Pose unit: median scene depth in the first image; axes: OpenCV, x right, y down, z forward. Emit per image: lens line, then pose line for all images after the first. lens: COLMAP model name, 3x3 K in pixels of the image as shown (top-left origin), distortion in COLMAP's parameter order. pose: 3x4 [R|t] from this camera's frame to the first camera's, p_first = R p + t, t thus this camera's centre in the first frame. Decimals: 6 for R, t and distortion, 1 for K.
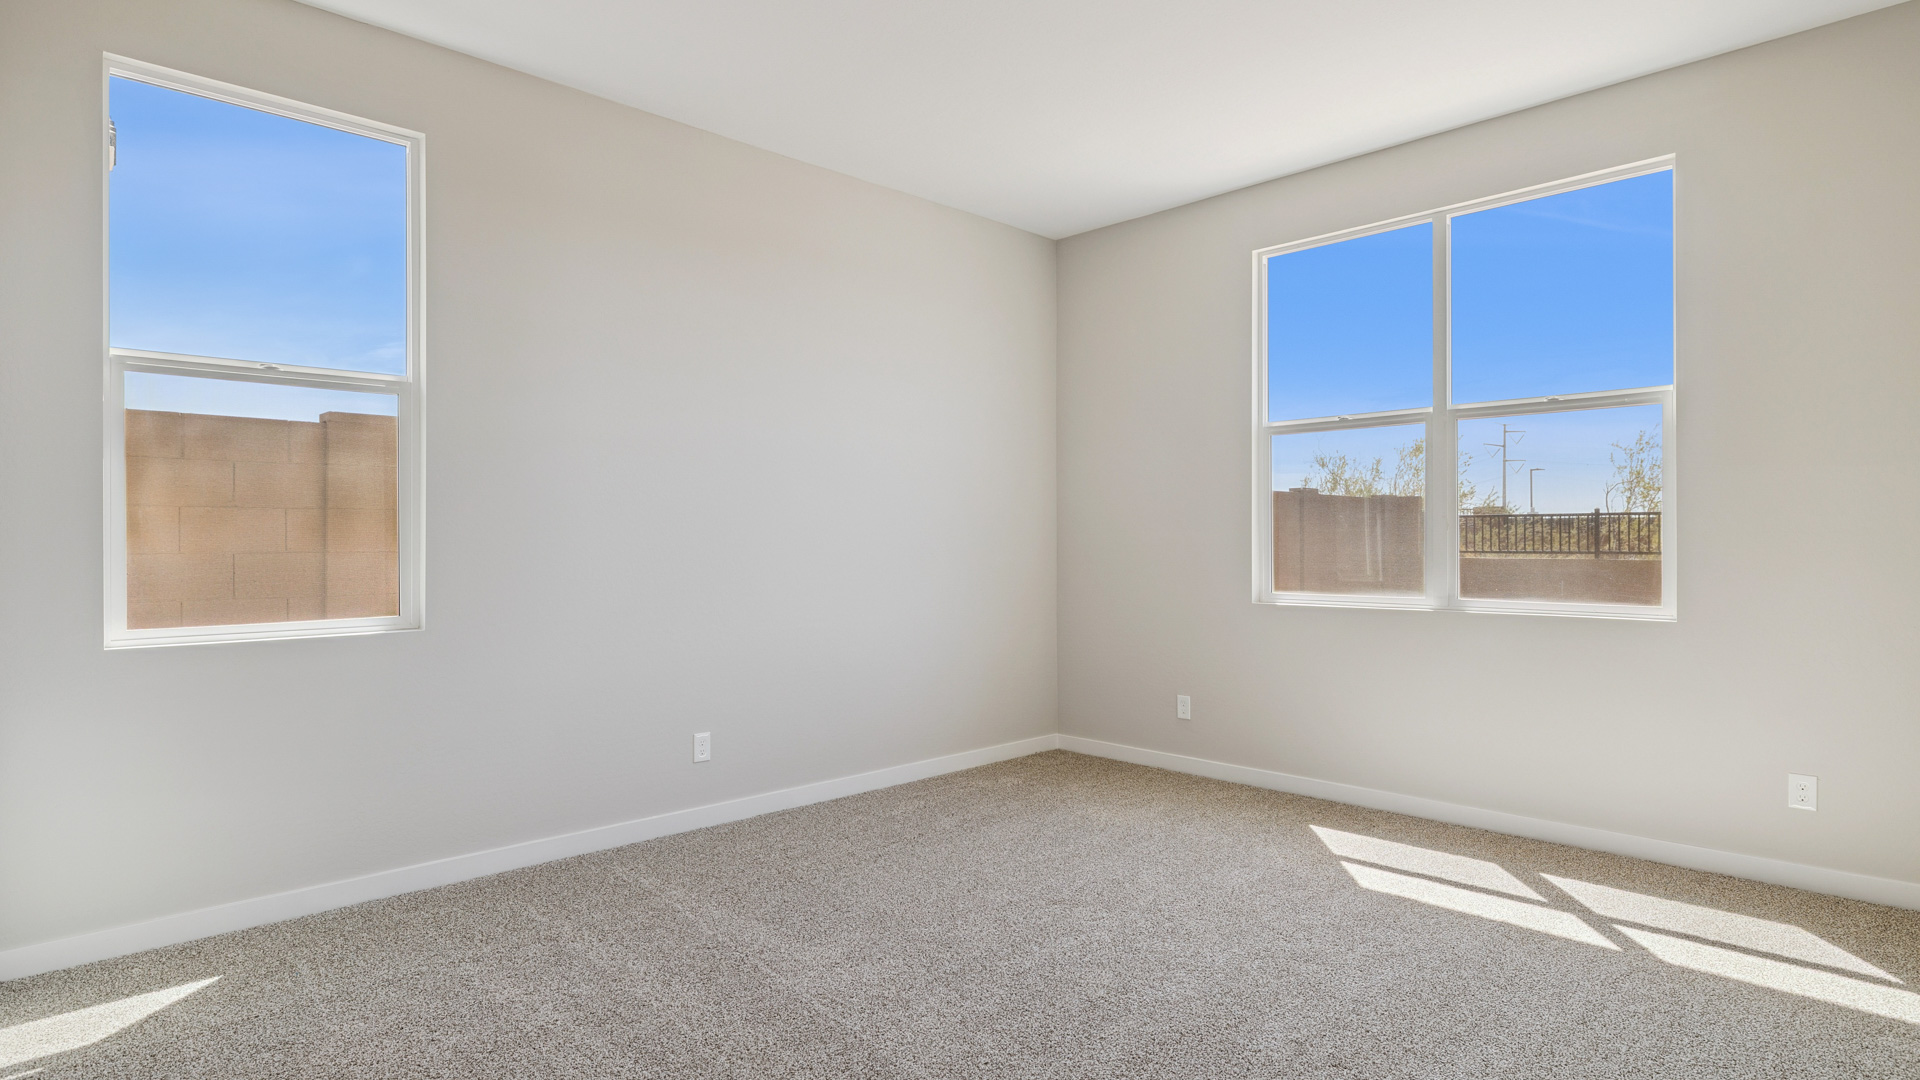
lens RADIAL K [[1012.3, 0, 967.7], [0, 1012.3, 544.0], [0, 0, 1]] dist [-0.002415, -0.000486]
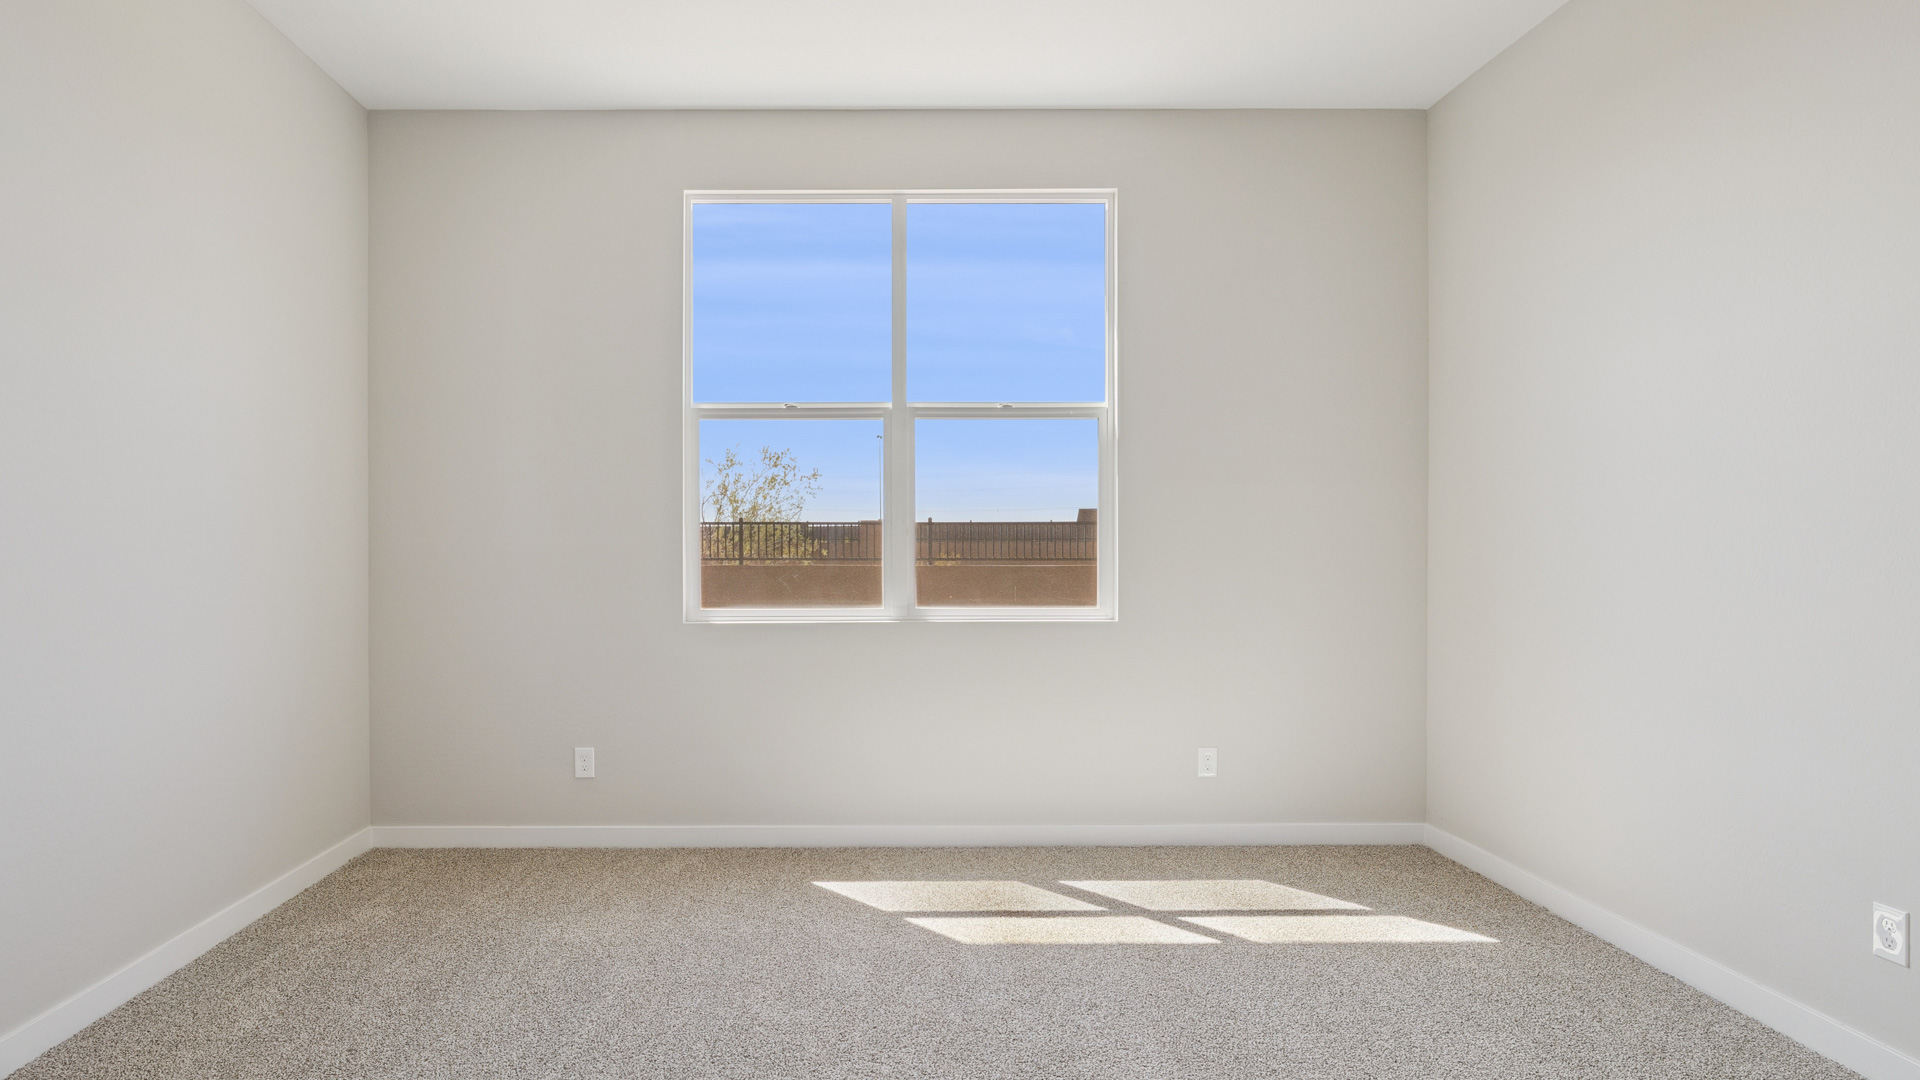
lens RADIAL K [[1068.4, 0, 959.9], [0, 1068.4, 565.7], [0, 0, 1]] dist [-0.000242, -0.000065]
pose [[0.699800, -0.011835, 0.714241, -0.220854], [0.003524, 0.999908, 0.013117, 0.001665], [-0.714330, -0.006662, 0.699777, 0.302495]]
